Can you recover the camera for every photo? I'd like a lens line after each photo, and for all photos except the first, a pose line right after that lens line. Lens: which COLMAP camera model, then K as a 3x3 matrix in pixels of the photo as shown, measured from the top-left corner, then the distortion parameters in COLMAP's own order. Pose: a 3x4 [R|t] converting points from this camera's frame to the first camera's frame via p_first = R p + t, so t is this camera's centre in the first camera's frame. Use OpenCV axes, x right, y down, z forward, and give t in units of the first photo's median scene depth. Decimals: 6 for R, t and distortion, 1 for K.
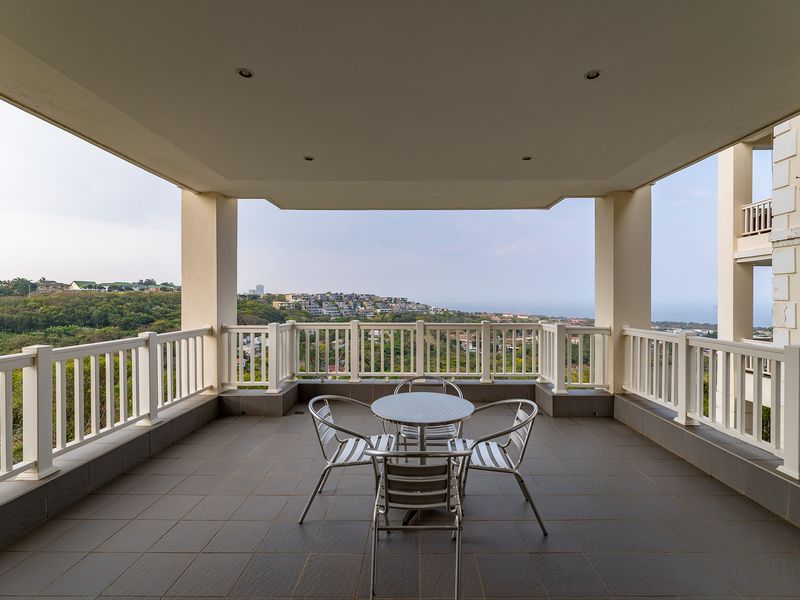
lens RADIAL K [[369.0, 0, 400.7], [0, 369.0, 293.5], [0, 0, 1]] dist [-0.000344, -0.000046]
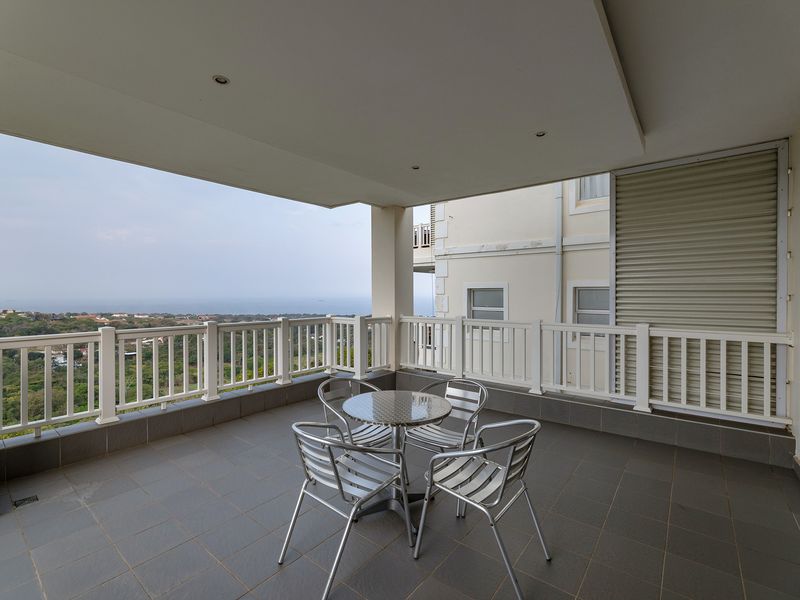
lens RADIAL K [[366.5, 0, 400.0], [0, 366.5, 300.0], [0, 0, 1]] dist [-0.000208, -0.000015]
pose [[0.642694, -0.020350, 0.765853, -0.326416], [0.003949, 0.999722, 0.023250, 0.007590], [-0.766113, -0.011918, 0.642595, 0.197158]]
